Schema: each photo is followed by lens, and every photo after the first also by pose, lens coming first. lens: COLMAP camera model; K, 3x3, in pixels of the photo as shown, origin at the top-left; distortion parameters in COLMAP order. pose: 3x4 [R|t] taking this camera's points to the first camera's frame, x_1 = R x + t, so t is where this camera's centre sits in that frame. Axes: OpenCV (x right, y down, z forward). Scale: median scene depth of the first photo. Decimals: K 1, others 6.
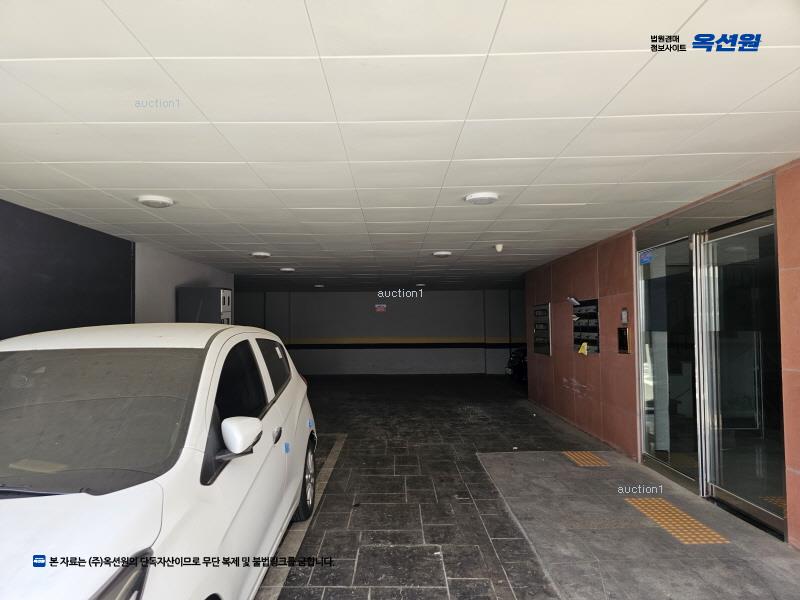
lens RADIAL K [[536.0, 0, 384.9], [0, 536.0, 301.1], [0, 0, 1]] dist [0.064710, -0.052279]
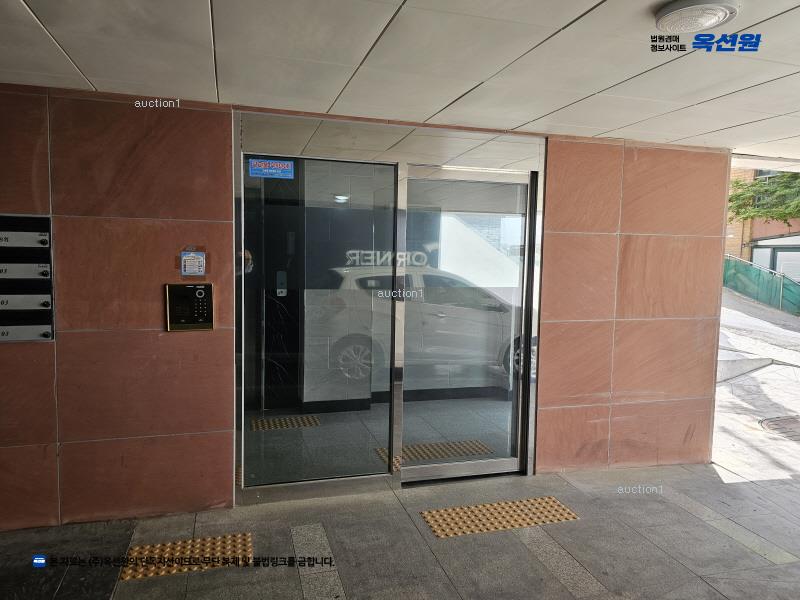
lens RADIAL K [[536.0, 0, 384.9], [0, 536.0, 301.1], [0, 0, 1]] dist [0.064710, -0.052279]
pose [[-0.284479, -0.075640, 0.955694, -0.174634], [-0.055626, 0.996505, 0.062312, 0.027963], [-0.957067, -0.035435, -0.287693, 1.301145]]
